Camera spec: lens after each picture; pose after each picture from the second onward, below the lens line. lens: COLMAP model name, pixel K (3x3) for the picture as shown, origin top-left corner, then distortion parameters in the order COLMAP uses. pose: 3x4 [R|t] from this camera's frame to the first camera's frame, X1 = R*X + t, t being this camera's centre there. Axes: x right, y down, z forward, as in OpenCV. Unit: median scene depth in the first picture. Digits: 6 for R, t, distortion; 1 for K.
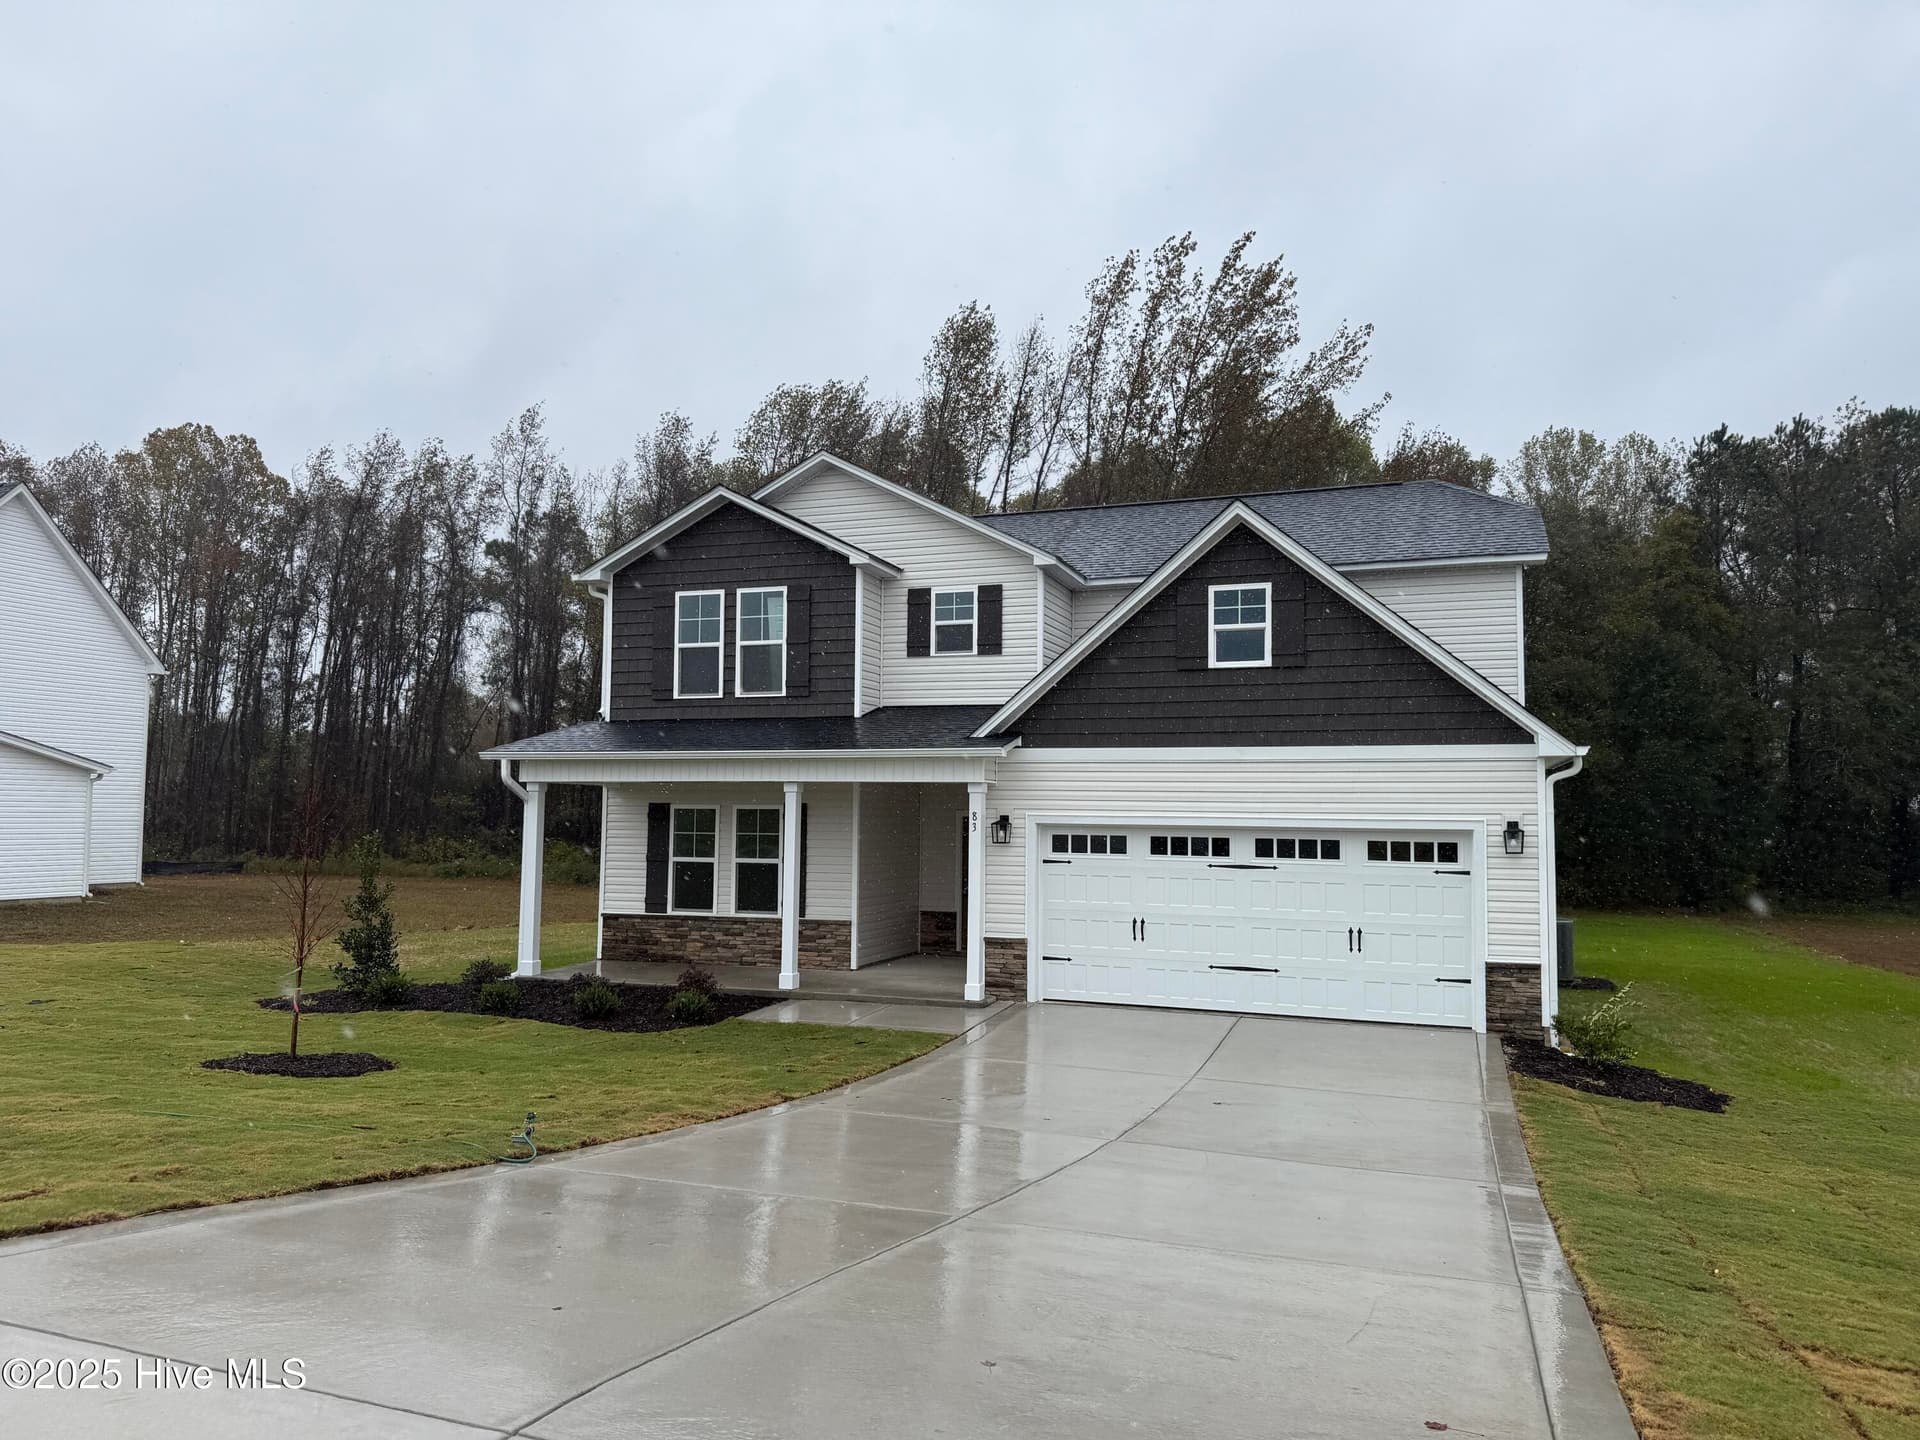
lens RADIAL K [[1305.0, 0, 959.3], [0, 1305.0, 729.4], [0, 0, 1]] dist [0.087184, 0.001634]
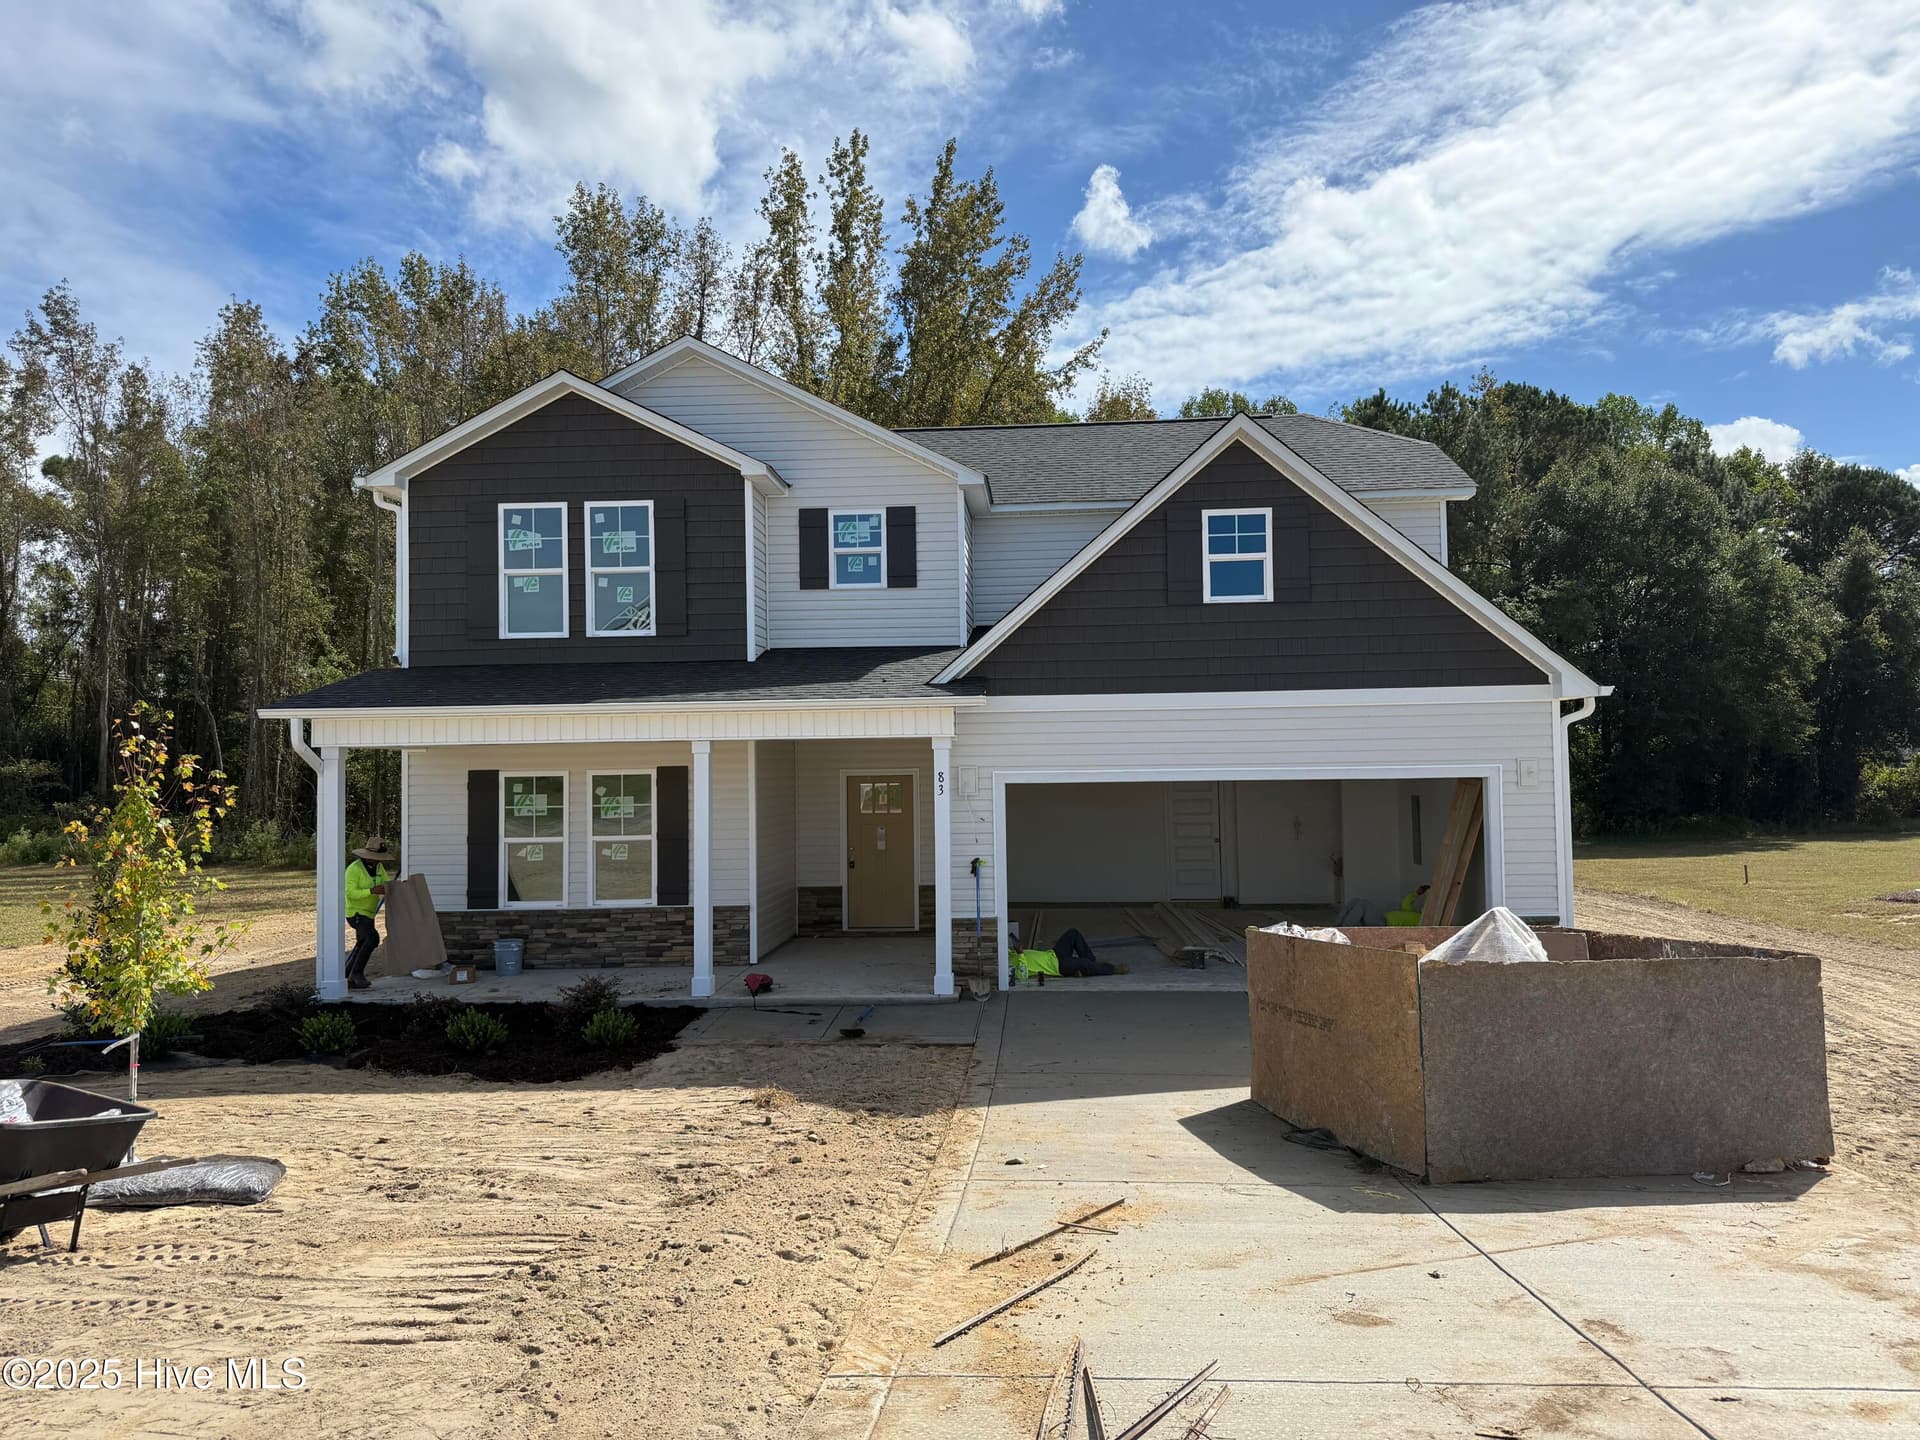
lens RADIAL K [[1323.1, 0, 982.0], [0, 1323.1, 713.5], [0, 0, 1]] dist [0.096551, -0.119230]
pose [[0.960319, -0.013852, 0.278560, -0.169894], [0.006998, 0.999648, 0.025585, 0.003264], [-0.278817, -0.022621, 0.960078, 0.144867]]
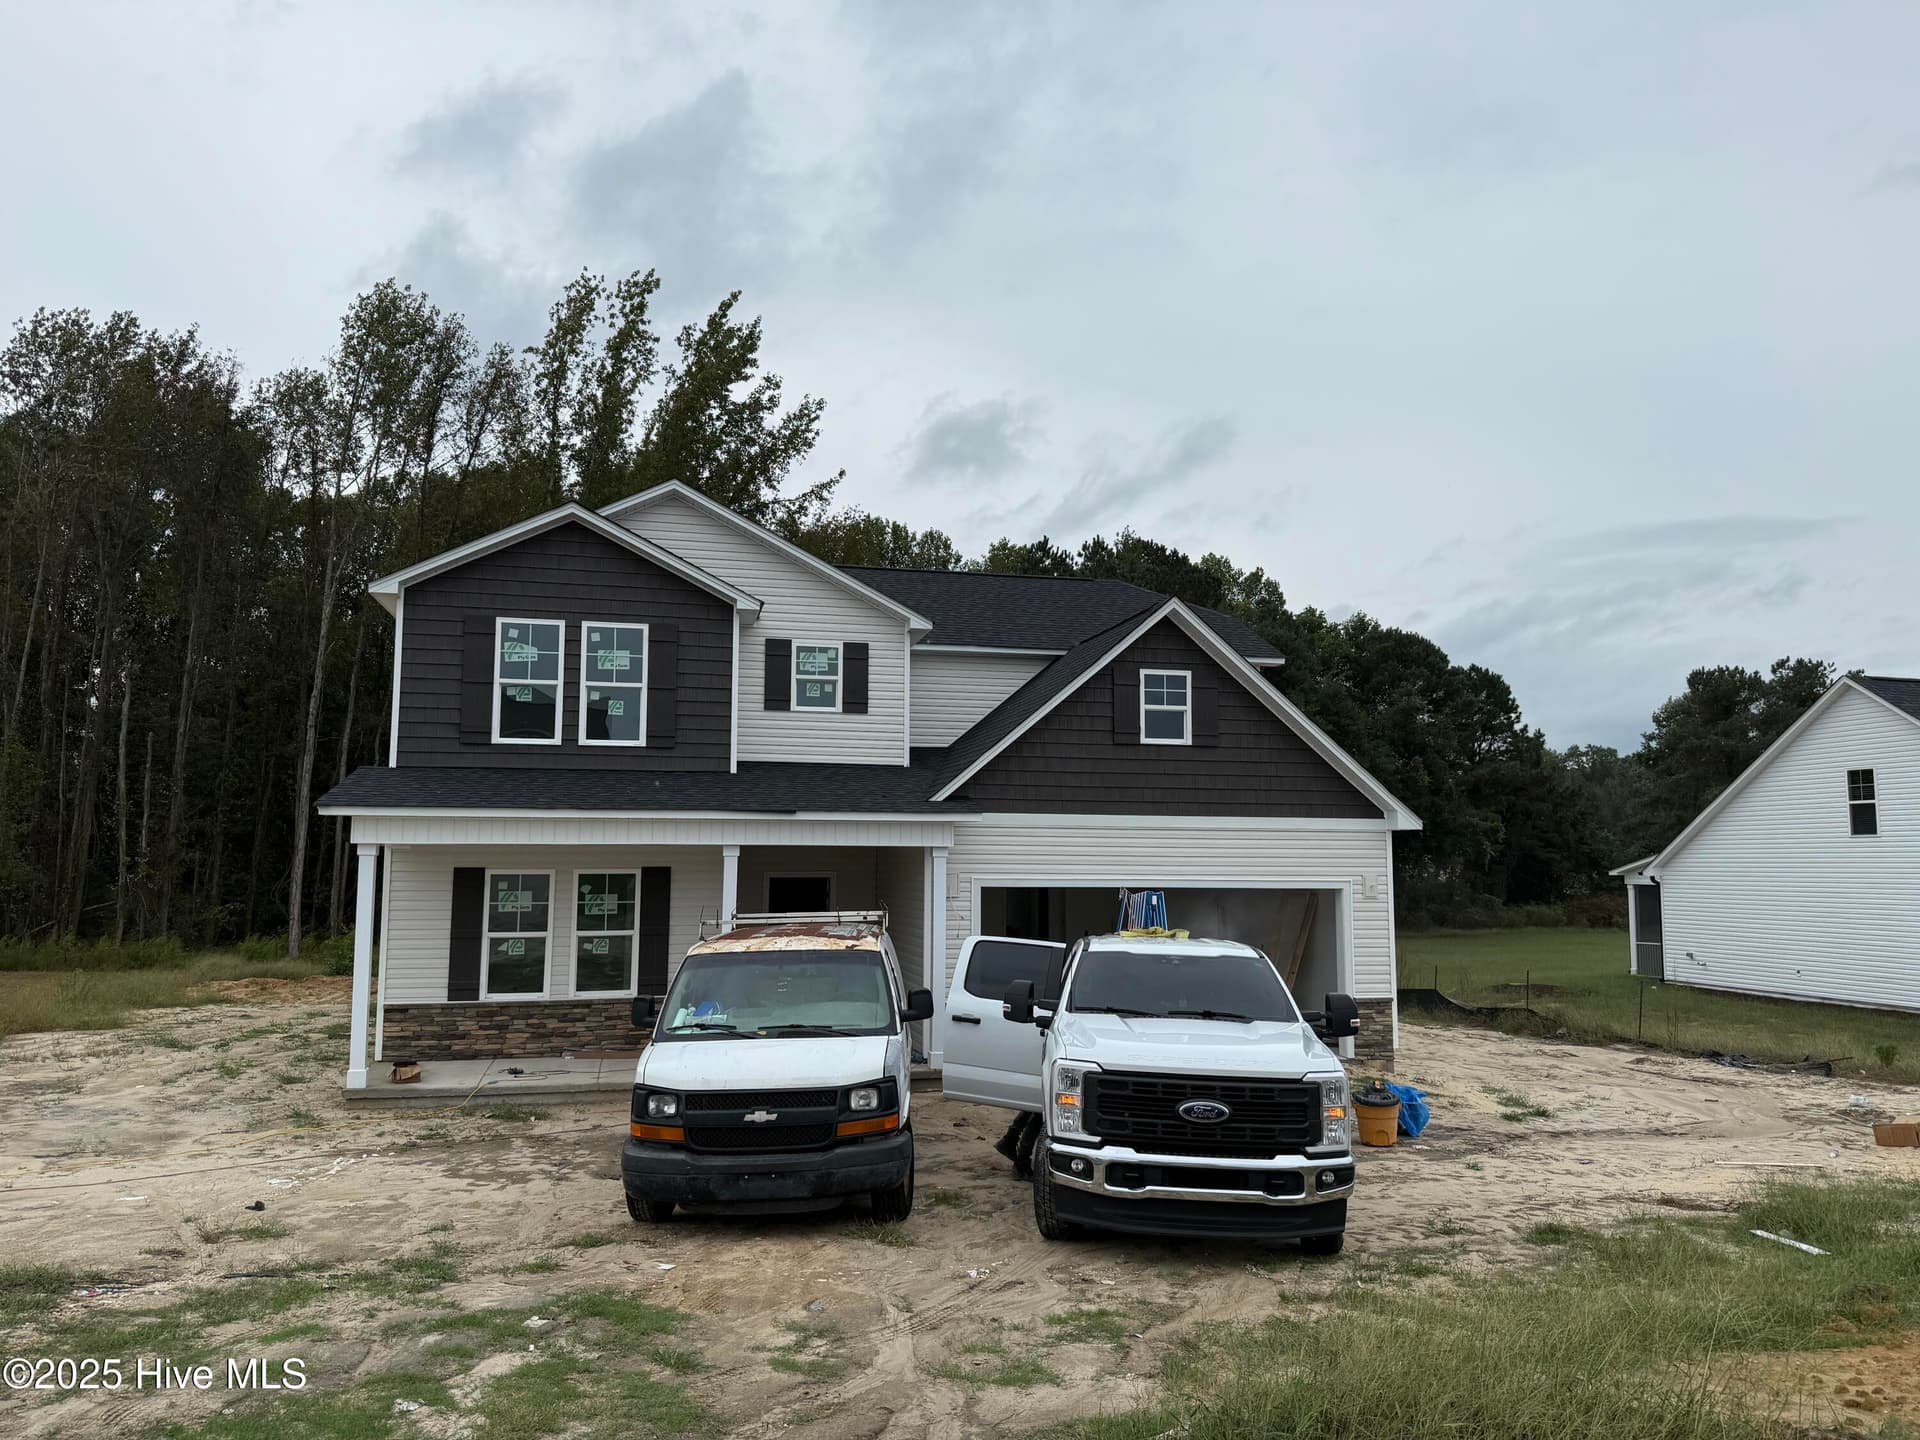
lens RADIAL K [[1292.8, 0, 969.4], [0, 1292.8, 717.4], [0, 0, 1]] dist [0.037555, -0.001317]
pose [[0.840644, 0.053079, 0.538981, -0.427398], [-0.031173, 0.998278, -0.049690, -0.008332], [-0.540690, 0.024970, 0.840851, 0.133917]]
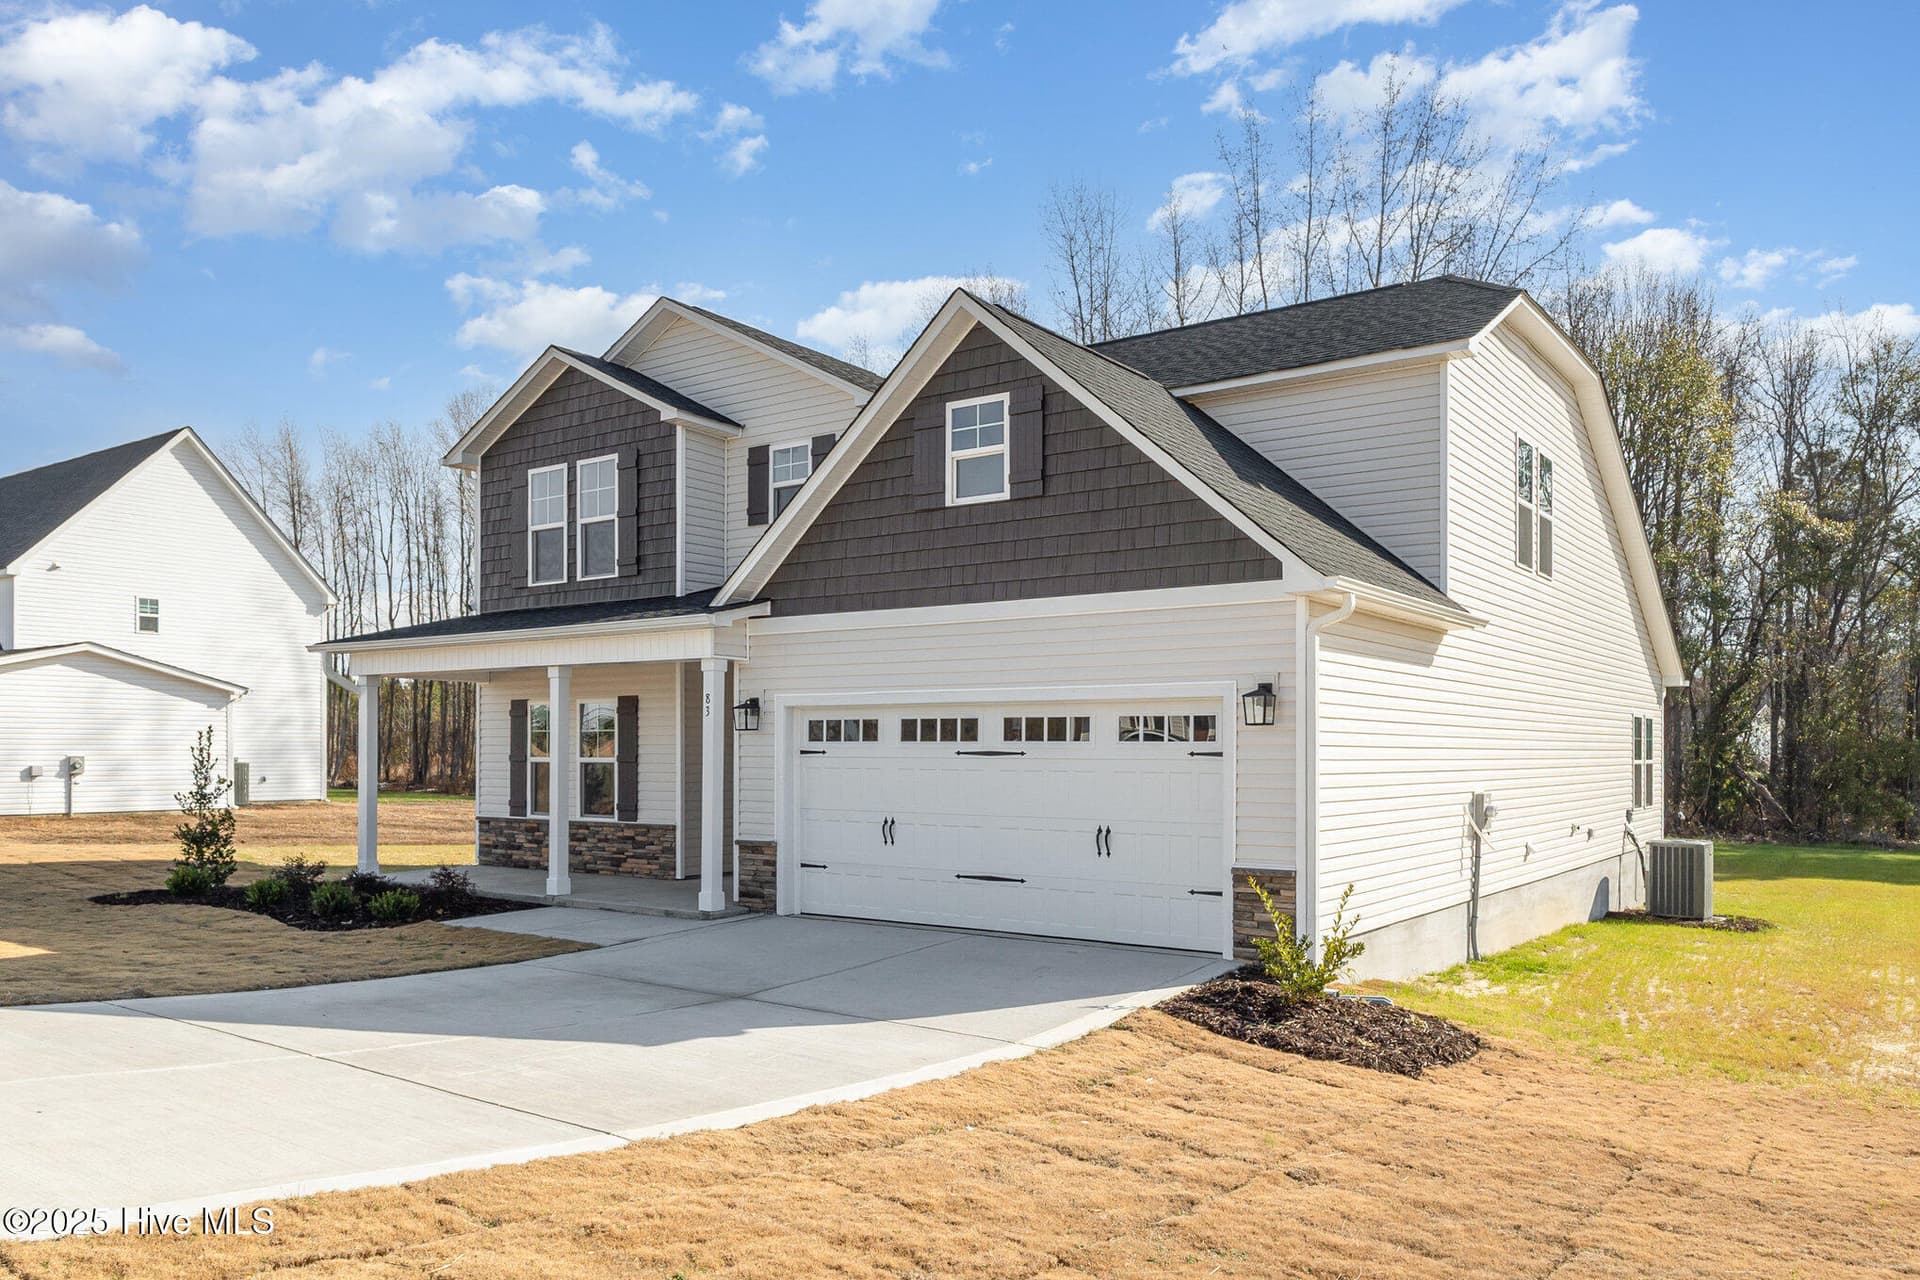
lens RADIAL K [[1371.3, 0, 967.9], [0, 1371.3, 747.7], [0, 0, 1]] dist [0.000566, 0.000154]
pose [[0.961901, -0.007767, -0.273289, 0.355918], [0.024756, 0.997965, 0.058769, 0.042431], [0.272276, -0.063295, 0.960135, 0.155306]]
